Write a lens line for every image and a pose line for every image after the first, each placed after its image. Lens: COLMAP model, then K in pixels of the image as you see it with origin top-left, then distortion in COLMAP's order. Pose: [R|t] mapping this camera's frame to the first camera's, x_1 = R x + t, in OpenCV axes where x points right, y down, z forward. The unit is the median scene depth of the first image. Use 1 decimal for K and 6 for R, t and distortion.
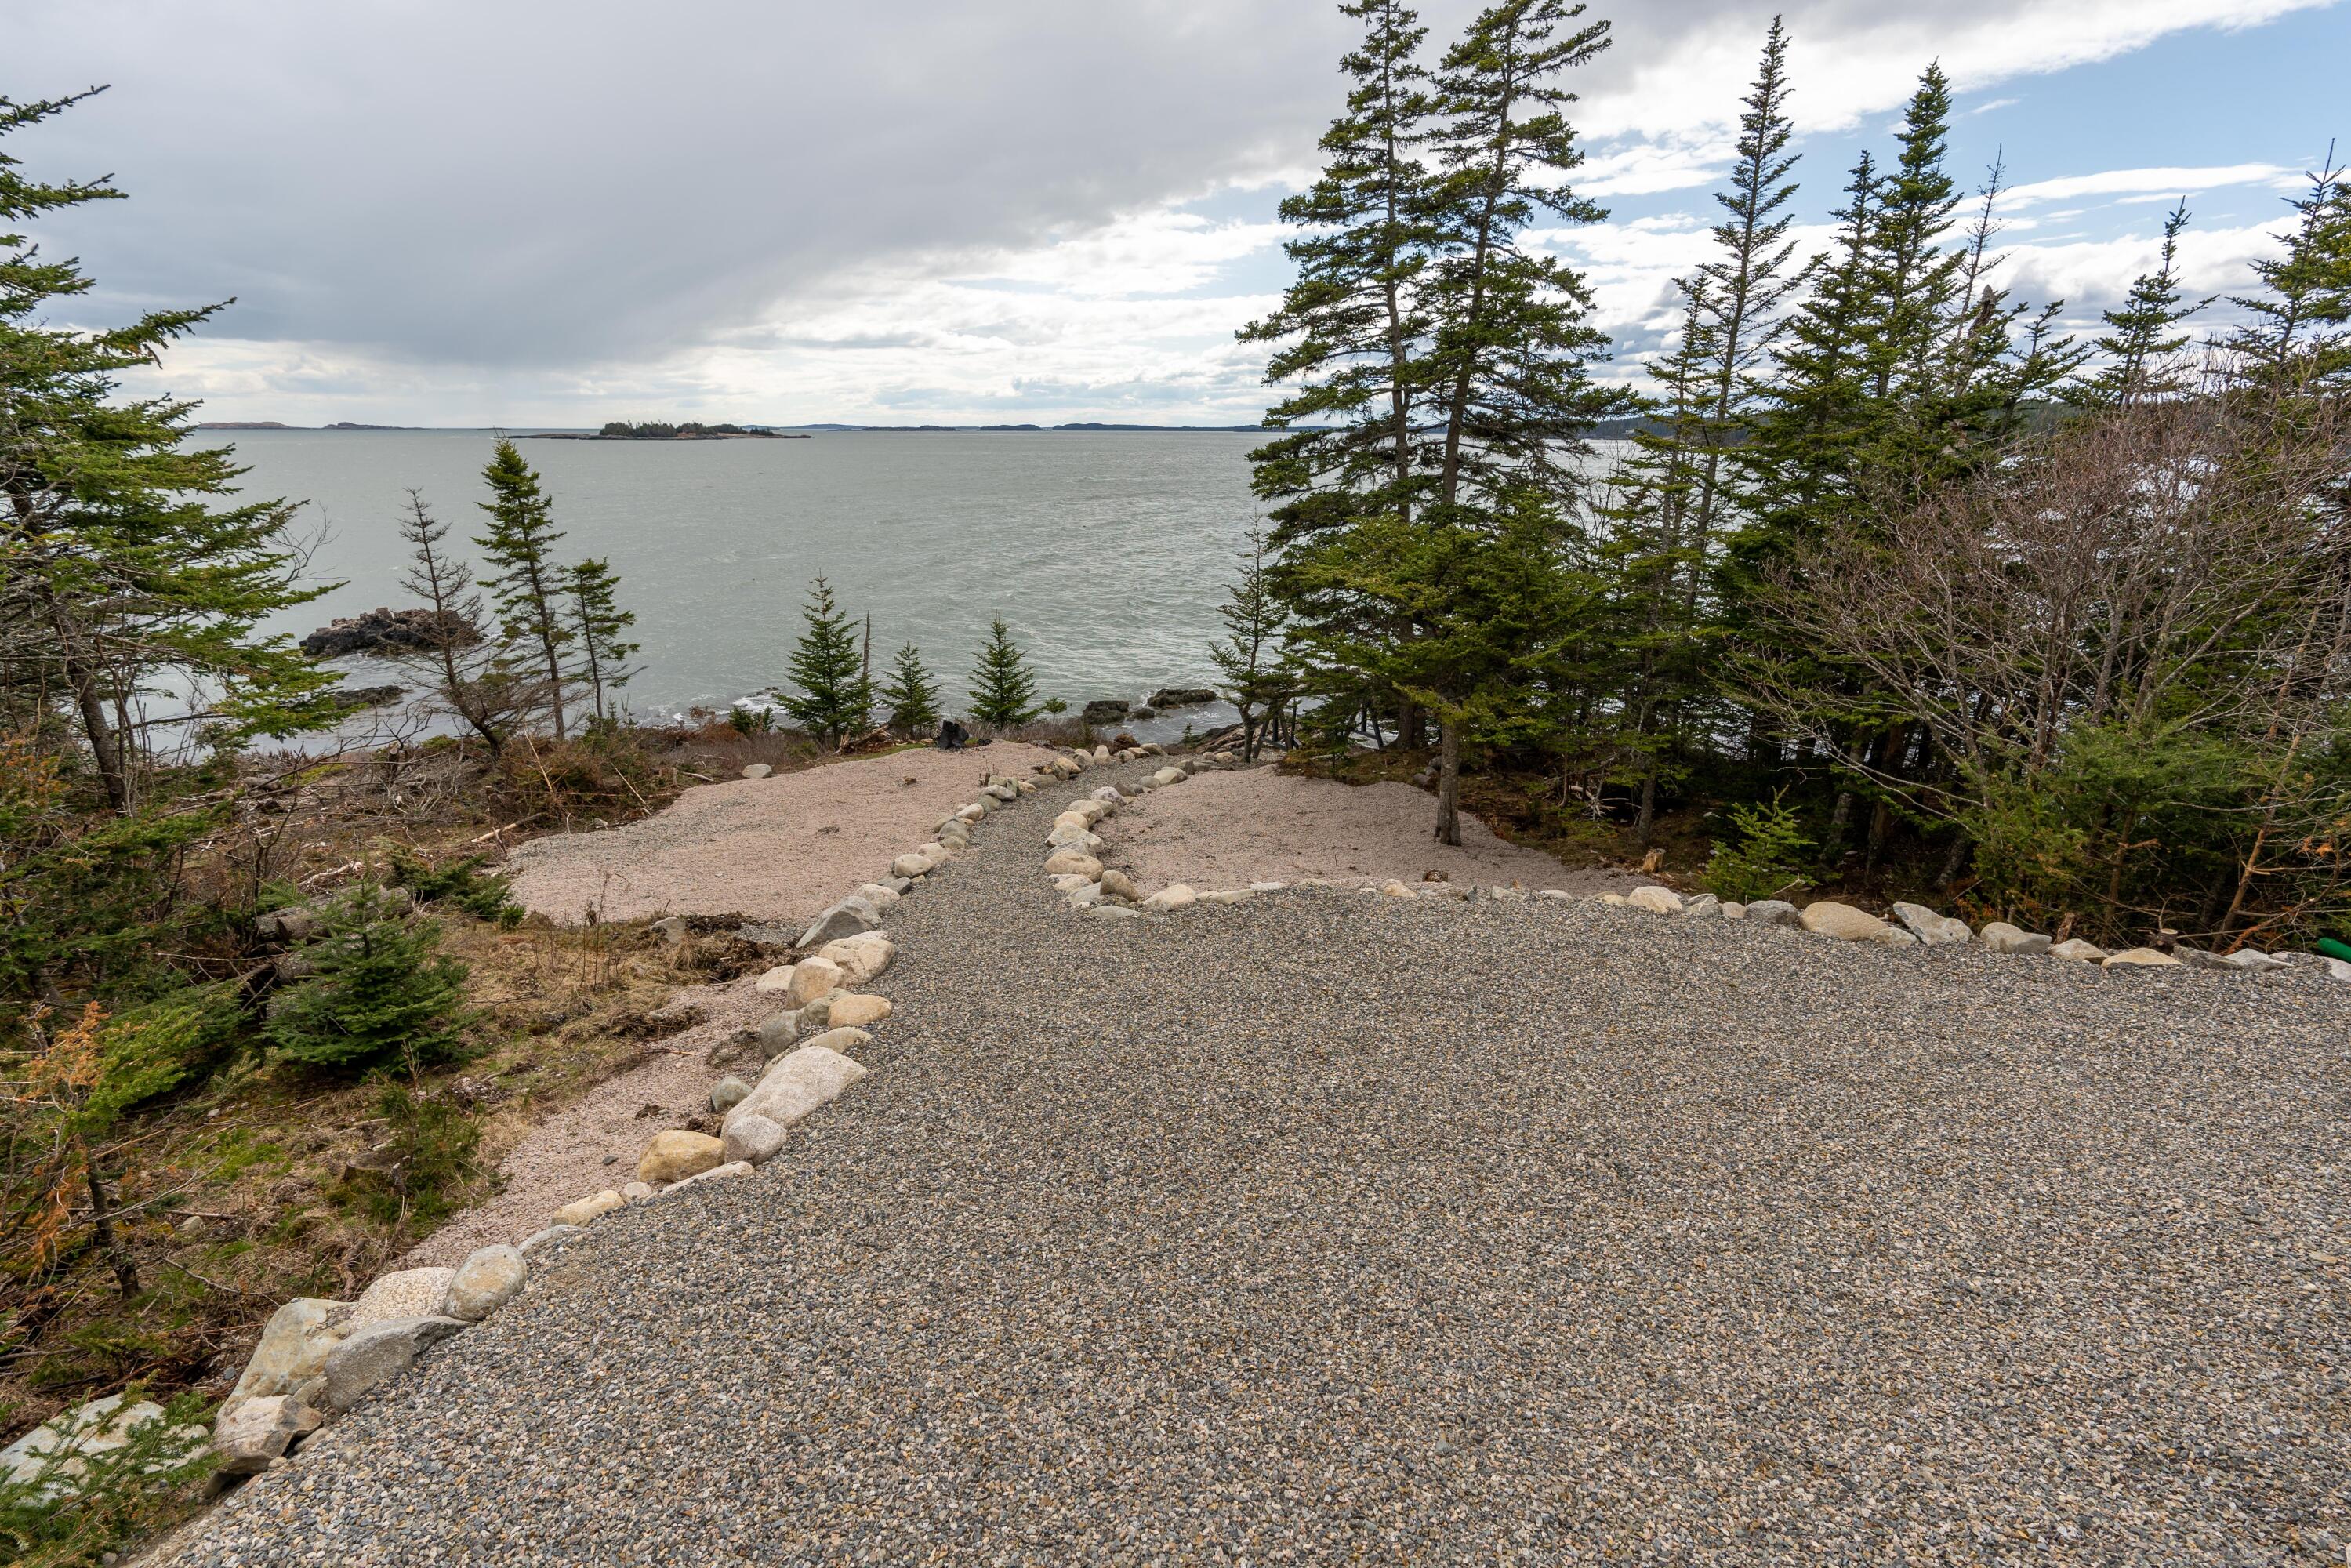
lens RADIAL K [[1066.0, 0, 1175.5], [0, 1066.0, 784.0], [0, 0, 1]] dist [-0.008735, 0.000979]
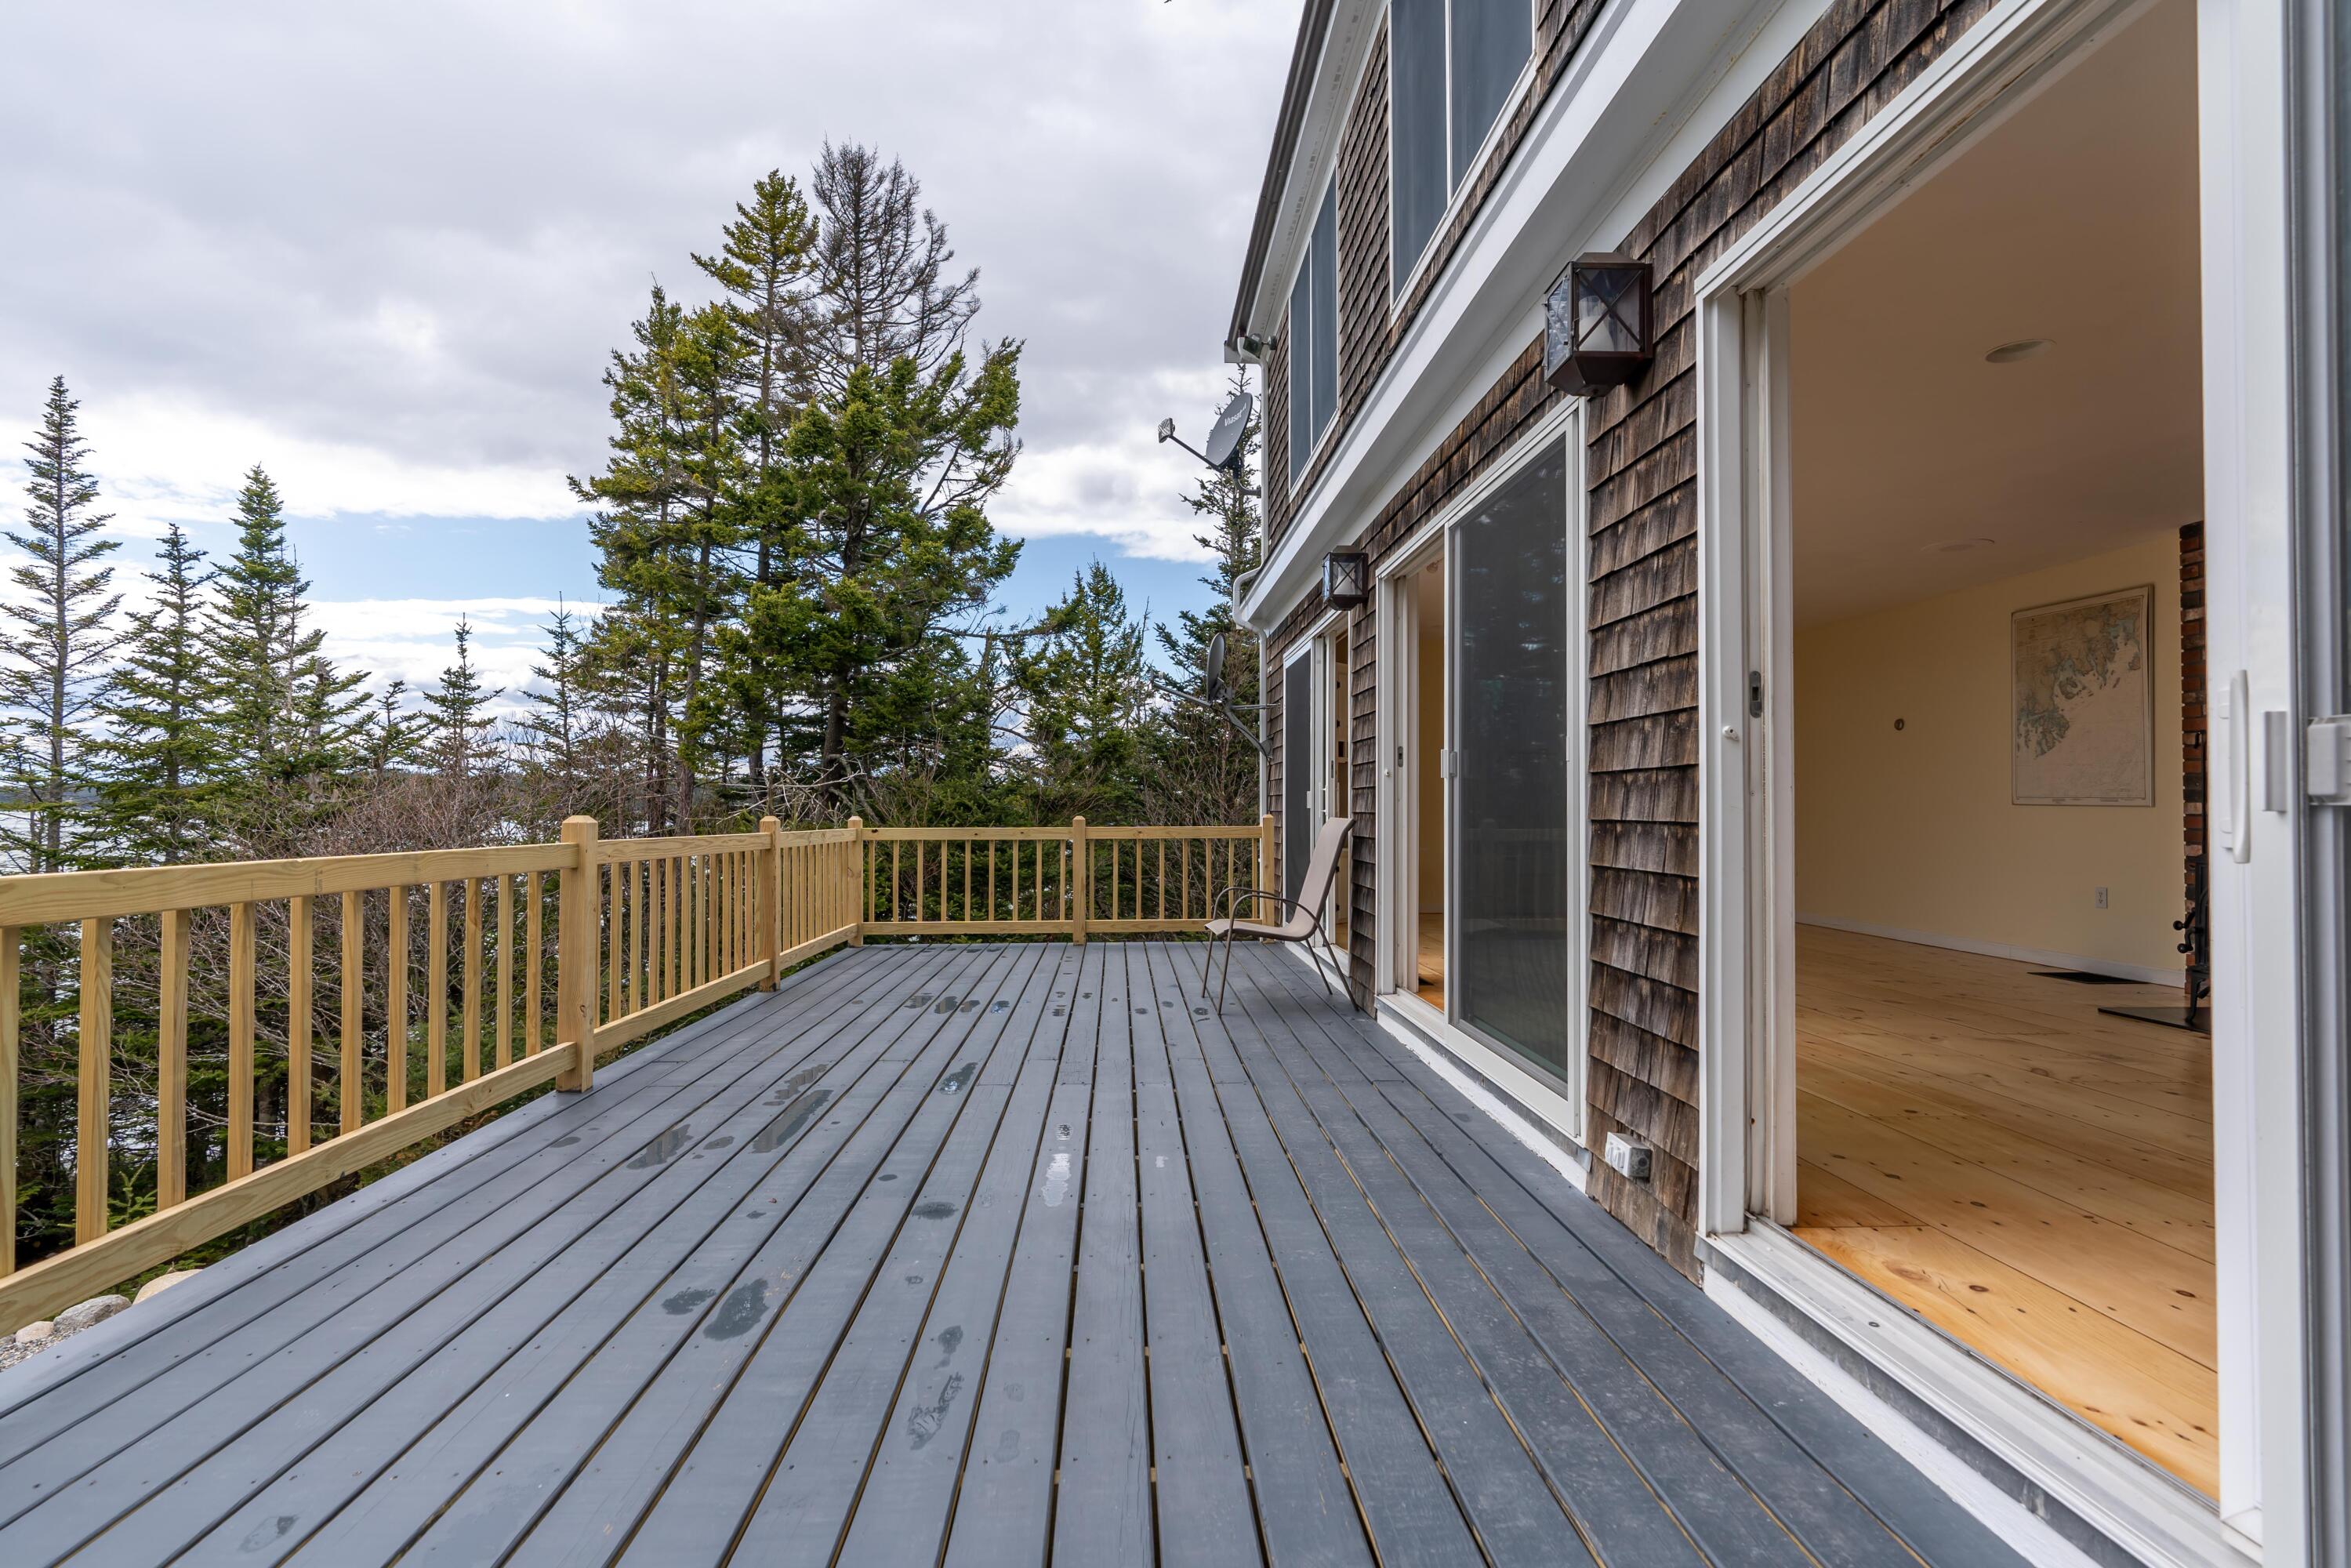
lens RADIAL K [[1103.2, 0, 1175.5], [0, 1103.2, 784.0], [0, 0, 1]] dist [-0.002326, -0.000673]
pose [[0.392954, 0.016808, 0.919405, 0.046274], [0.286681, 0.947763, -0.139854, 0.046655], [-0.873728, 0.318532, 0.367609, -0.112671]]
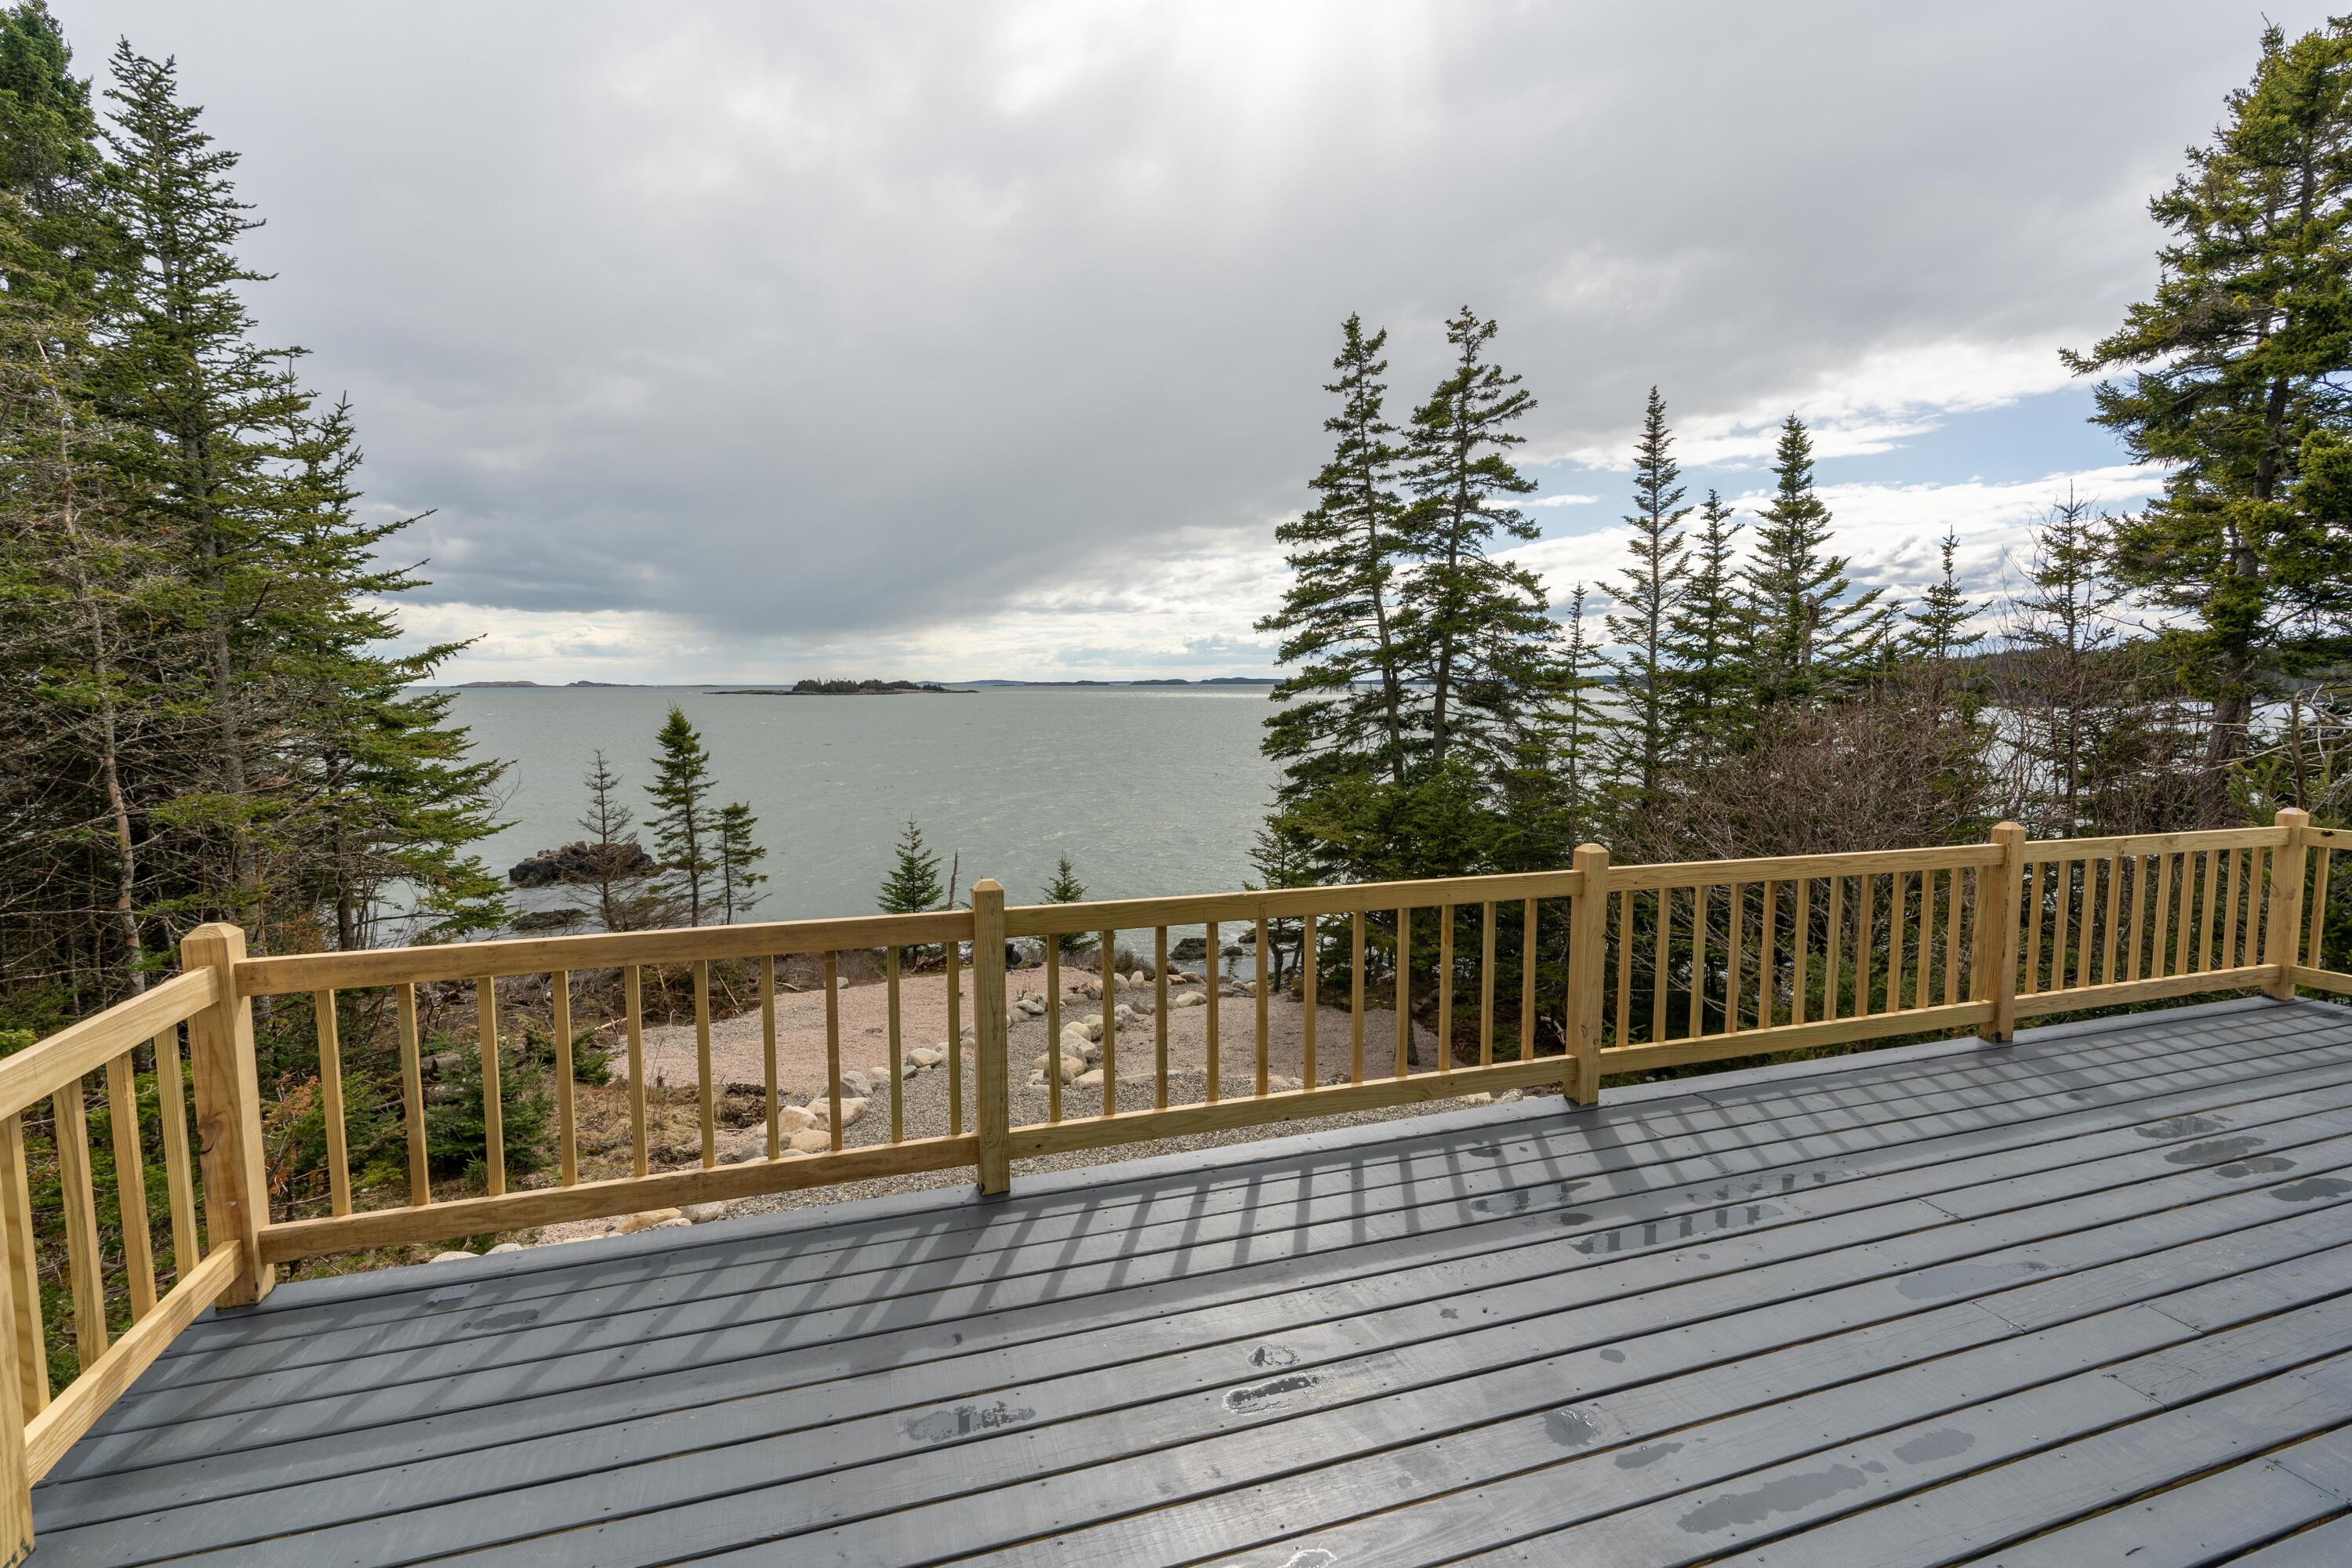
lens RADIAL K [[1071.8, 0, 1176.0], [0, 1071.8, 784.0], [0, 0, 1]] dist [-0.002311, -0.000281]
pose [[0.990788, 0.005717, -0.135302, 0.152840], [-0.035988, 0.974299, -0.222364, 0.026463], [0.130554, 0.225185, 0.965530, -0.155145]]
